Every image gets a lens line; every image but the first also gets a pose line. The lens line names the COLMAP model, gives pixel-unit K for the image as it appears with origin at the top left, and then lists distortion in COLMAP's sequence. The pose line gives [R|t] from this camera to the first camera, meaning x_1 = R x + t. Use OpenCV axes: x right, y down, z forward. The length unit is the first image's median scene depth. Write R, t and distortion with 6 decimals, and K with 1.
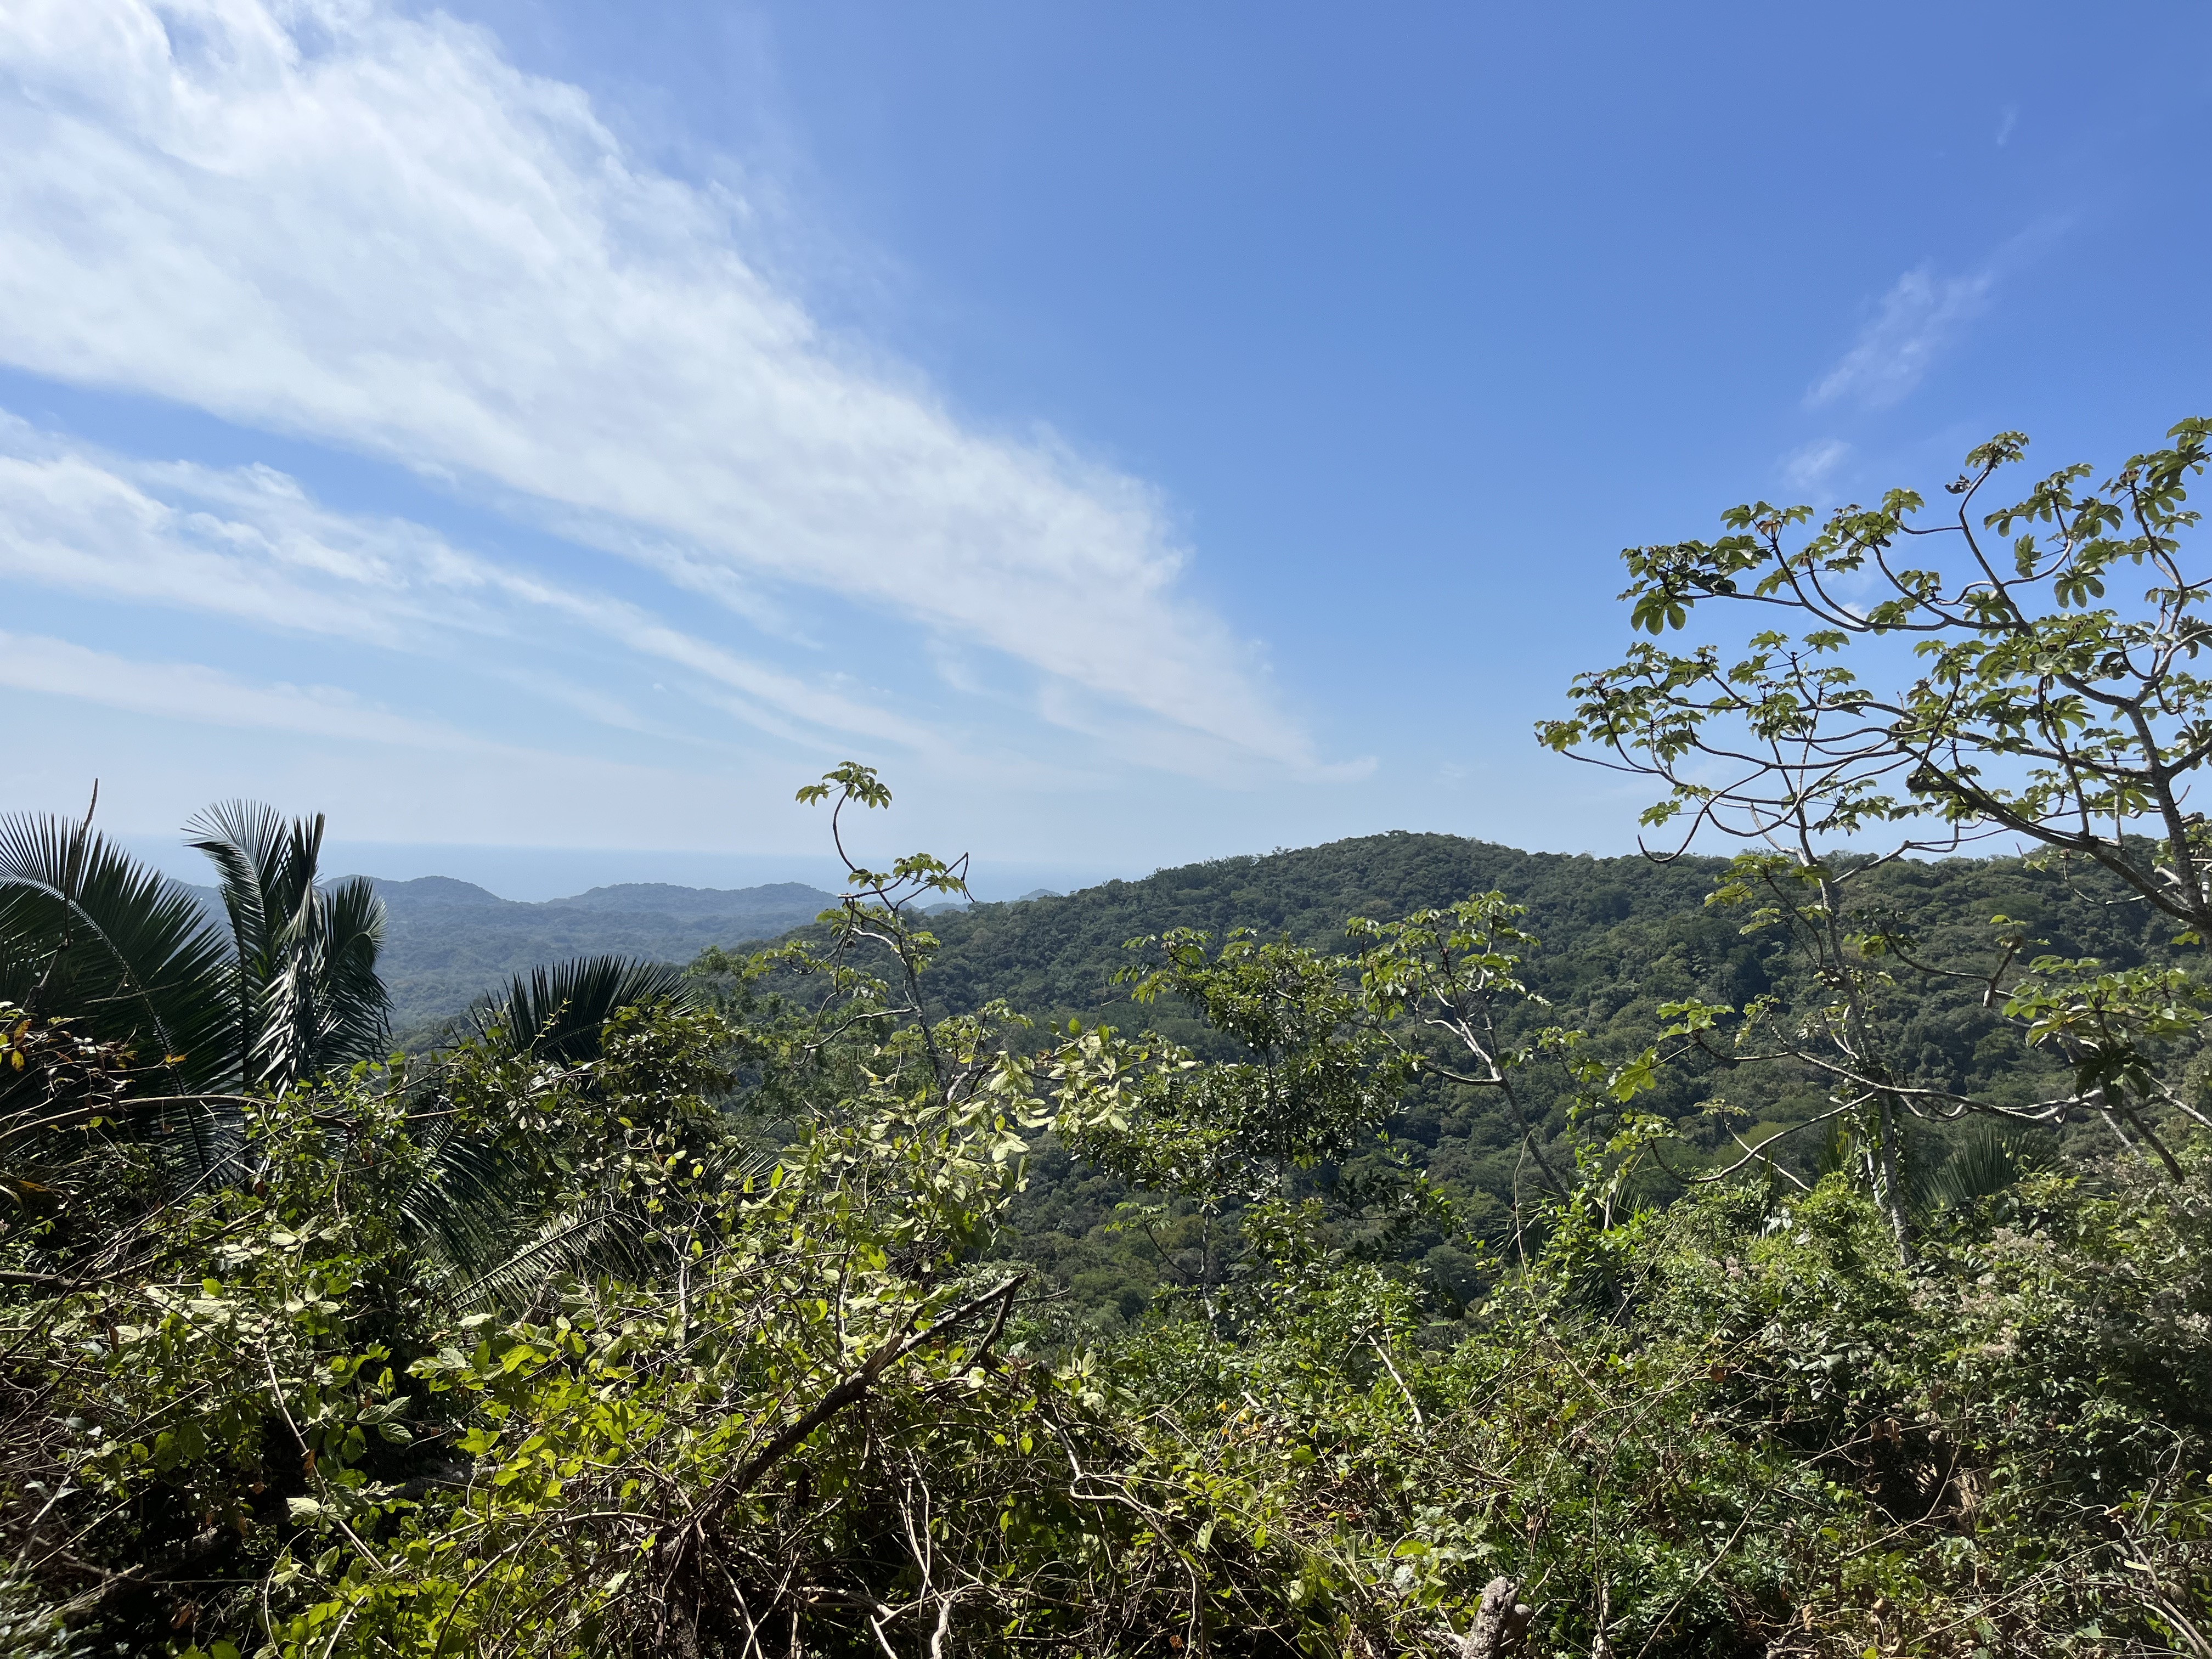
lens RADIAL K [[1732.3, 0, 1057.1], [0, 1732.3, 826.0], [0, 0, 1]] dist [0.006445, -0.053507]
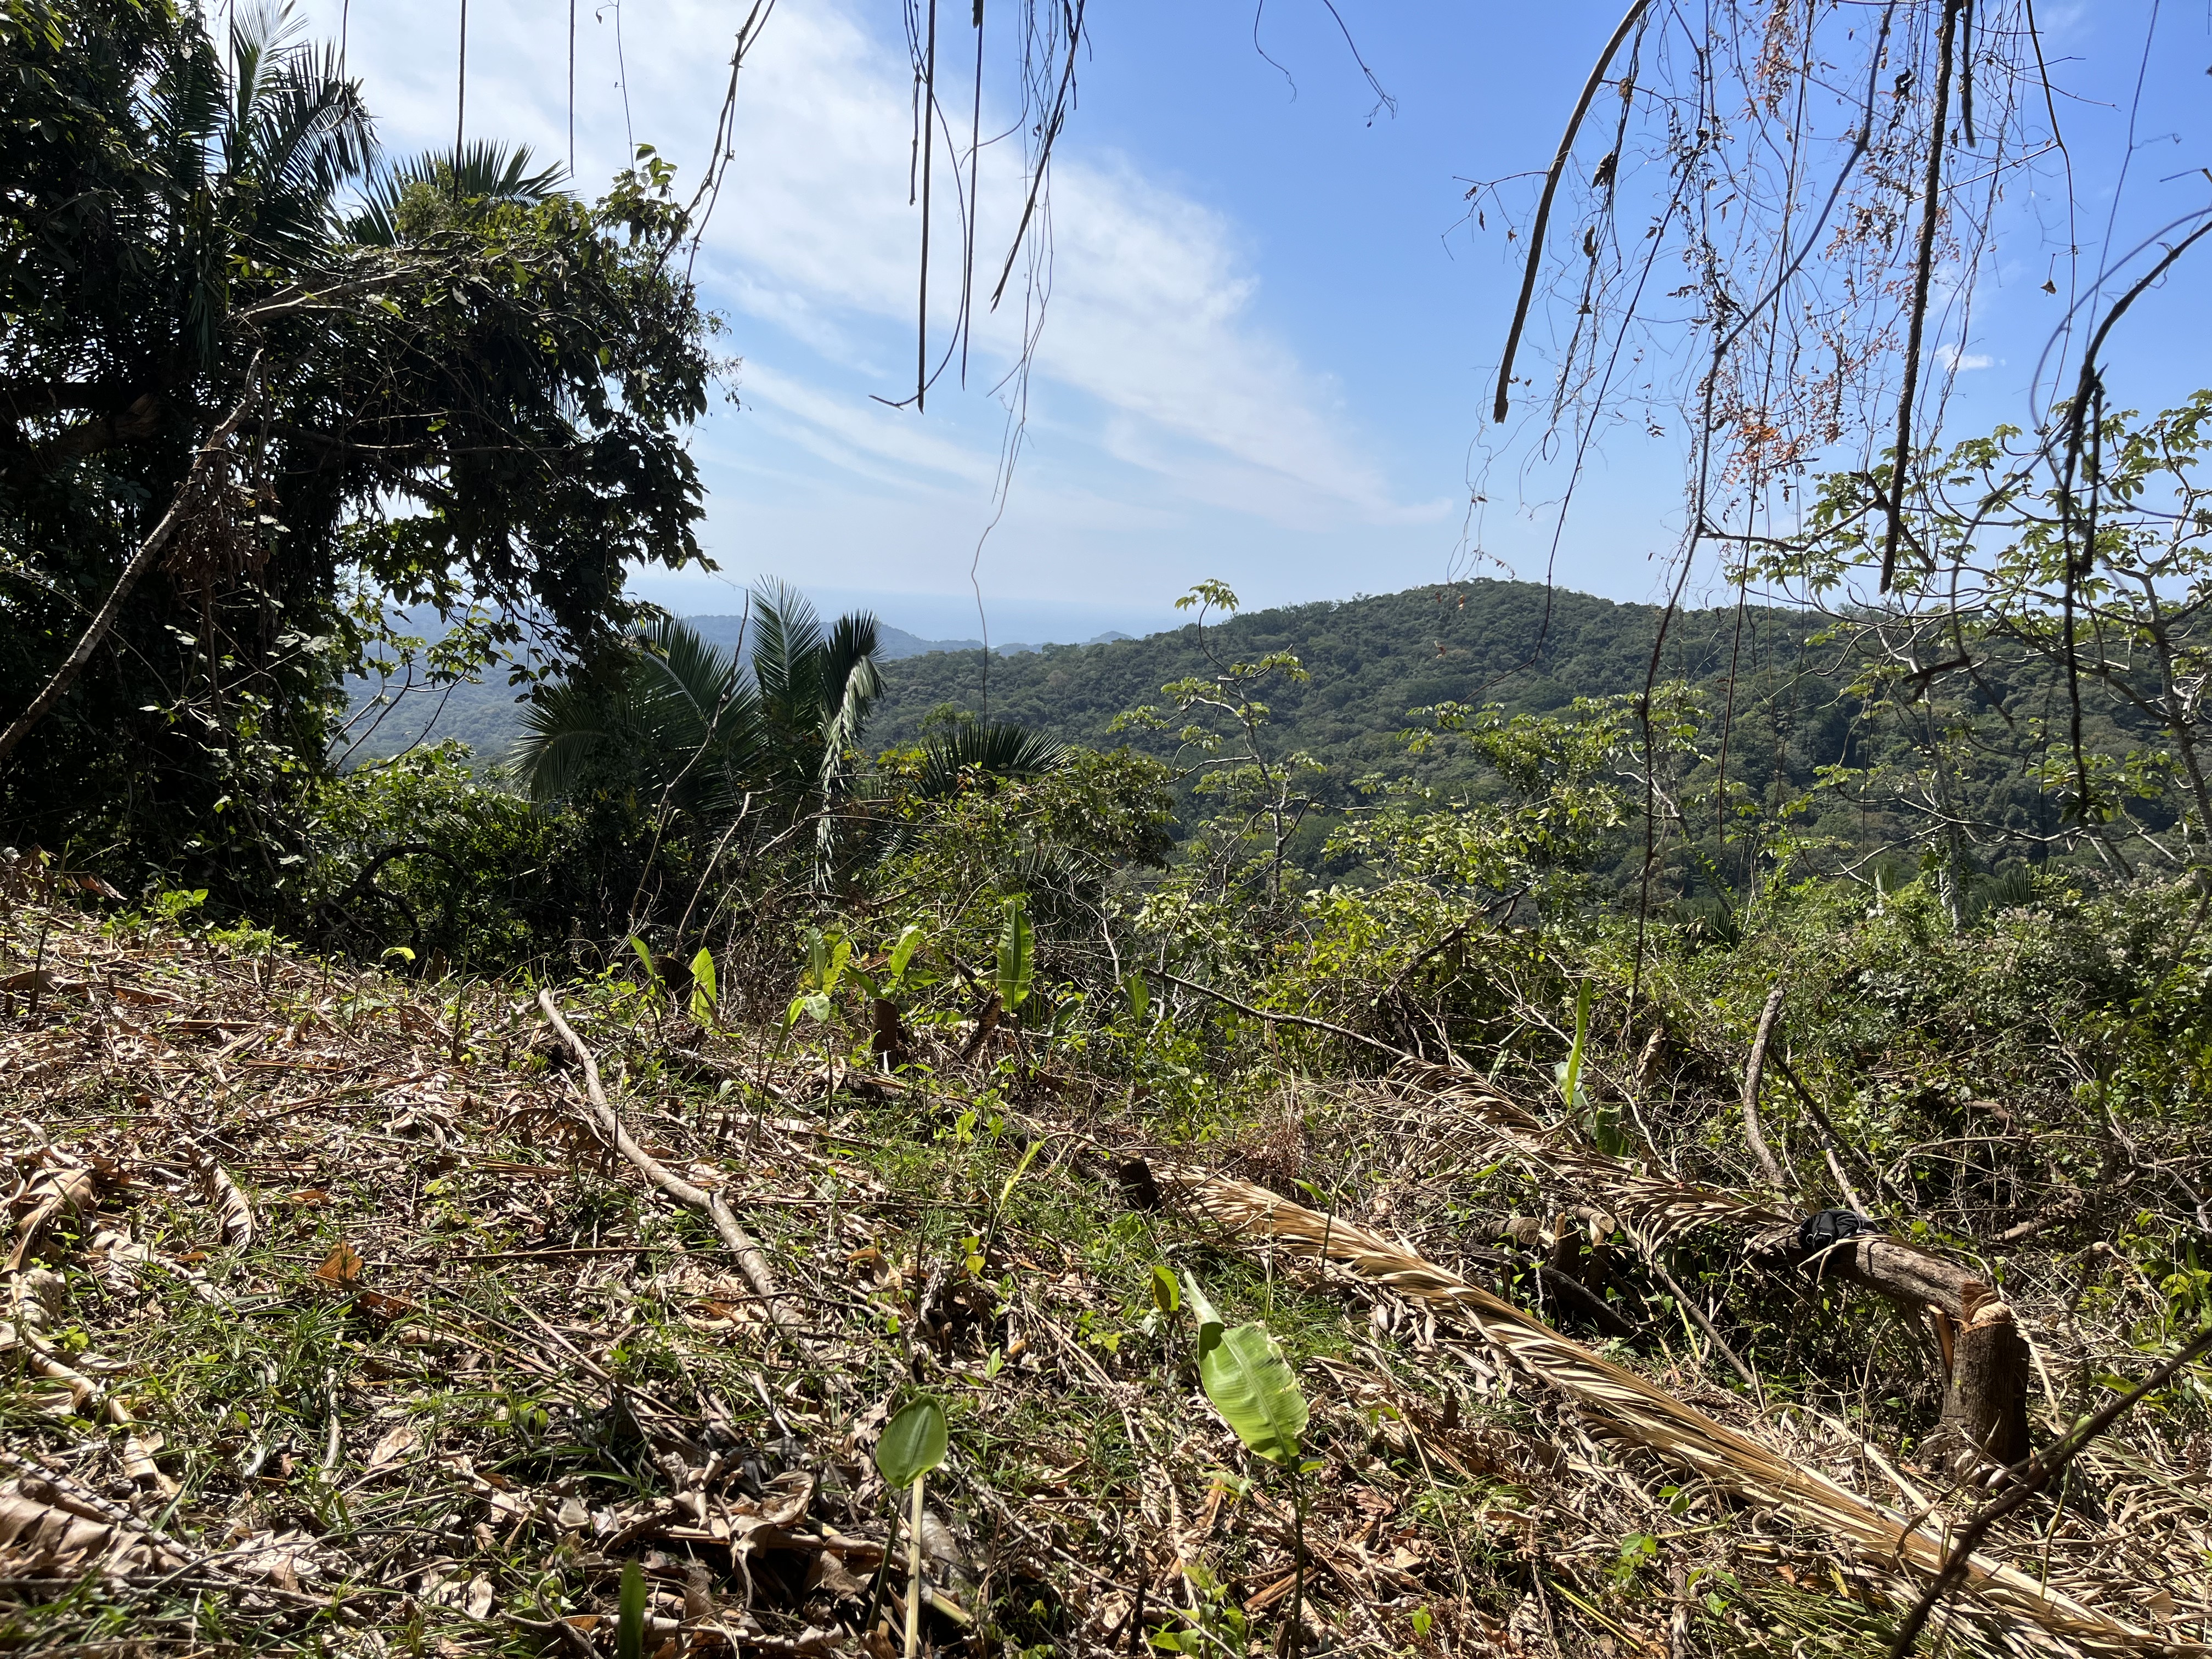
lens RADIAL K [[1759.5, 0, 975.1], [0, 1759.5, 848.1], [0, 0, 1]] dist [0.009329, -0.059518]
pose [[0.997089, 0.024490, -0.072206, -0.273166], [-0.012552, 0.986814, 0.161373, -0.066953], [0.075206, -0.159997, 0.984248, -0.595133]]
